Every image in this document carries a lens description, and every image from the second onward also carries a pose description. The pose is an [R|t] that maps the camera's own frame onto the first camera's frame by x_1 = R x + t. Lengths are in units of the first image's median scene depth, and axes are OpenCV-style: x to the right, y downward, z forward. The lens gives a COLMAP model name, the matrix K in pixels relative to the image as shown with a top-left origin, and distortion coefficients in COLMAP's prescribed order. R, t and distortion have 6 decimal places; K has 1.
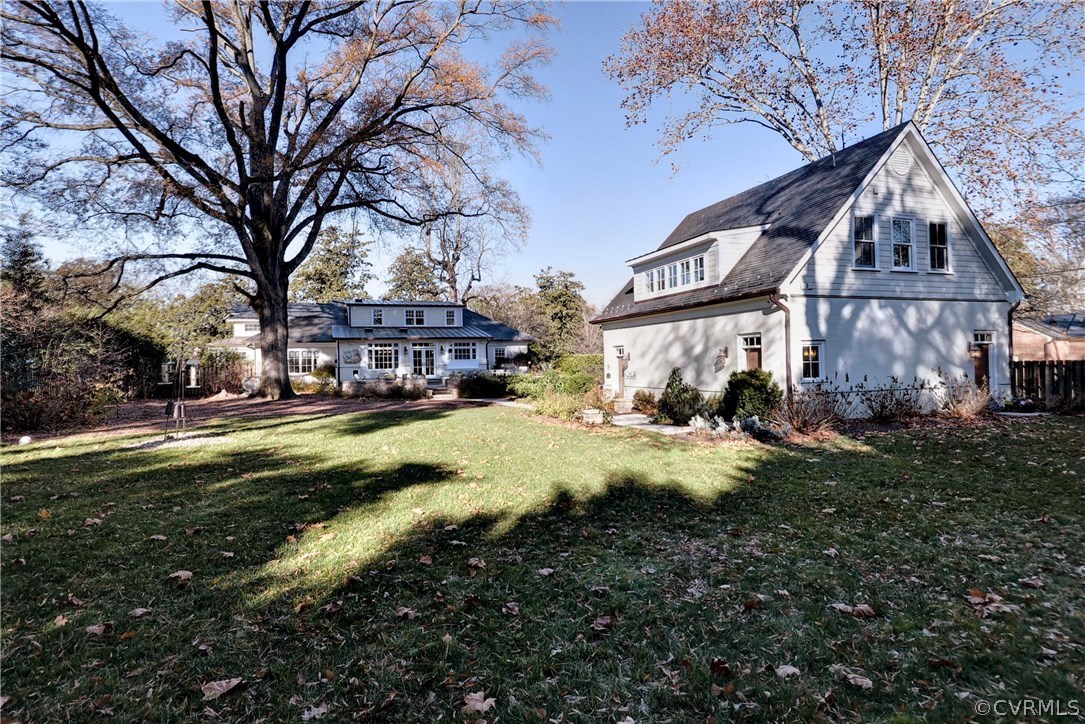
lens RADIAL K [[574.3, 0, 562.2], [0, 574.3, 362.7], [0, 0, 1]] dist [-0.000085, -0.000226]
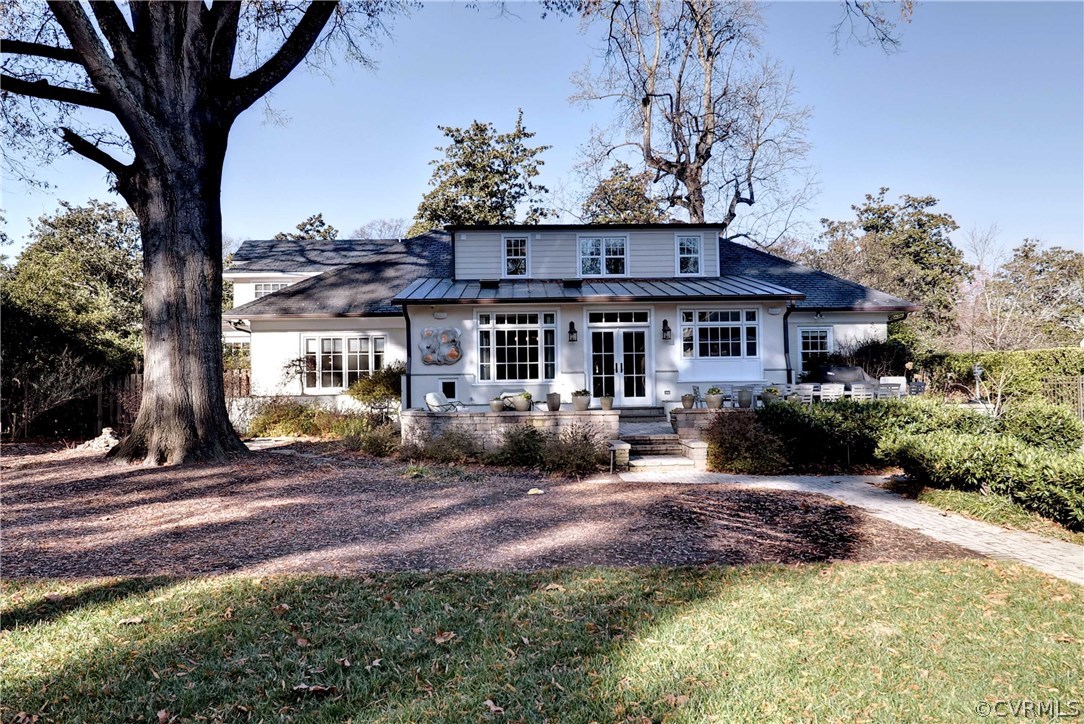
lens RADIAL K [[858.3, 0, 542.0], [0, 858.3, 362.0], [0, 0, 1]] dist [-0.003307, -0.002369]
pose [[0.933243, -0.001009, -0.359244, -0.138983], [-0.005244, 0.999851, -0.016430, 0.013603], [0.359208, 0.017217, 0.933099, 0.746560]]
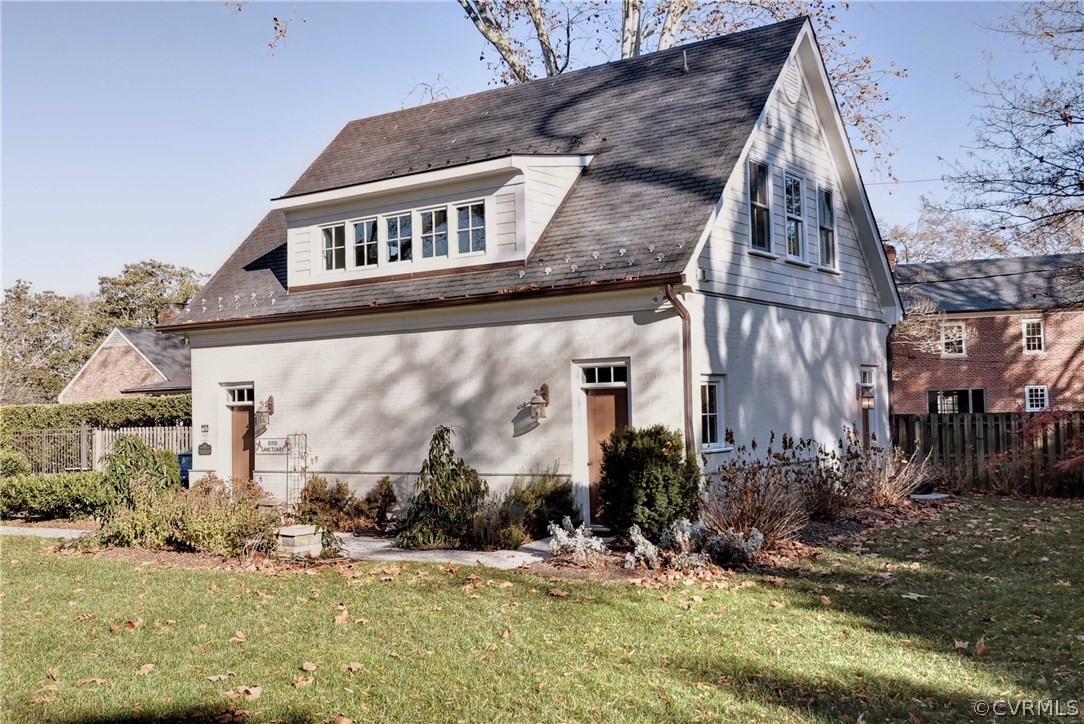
lens RADIAL K [[1082.3, 0, 542.0], [0, 1082.3, 362.0], [0, 0, 1]] dist [0.005036, 0.005987]
pose [[0.830856, 0.024103, 0.555966, -0.187622], [0.007784, 0.998460, -0.054919, 0.003461], [-0.556434, 0.049958, 0.829389, 0.164515]]
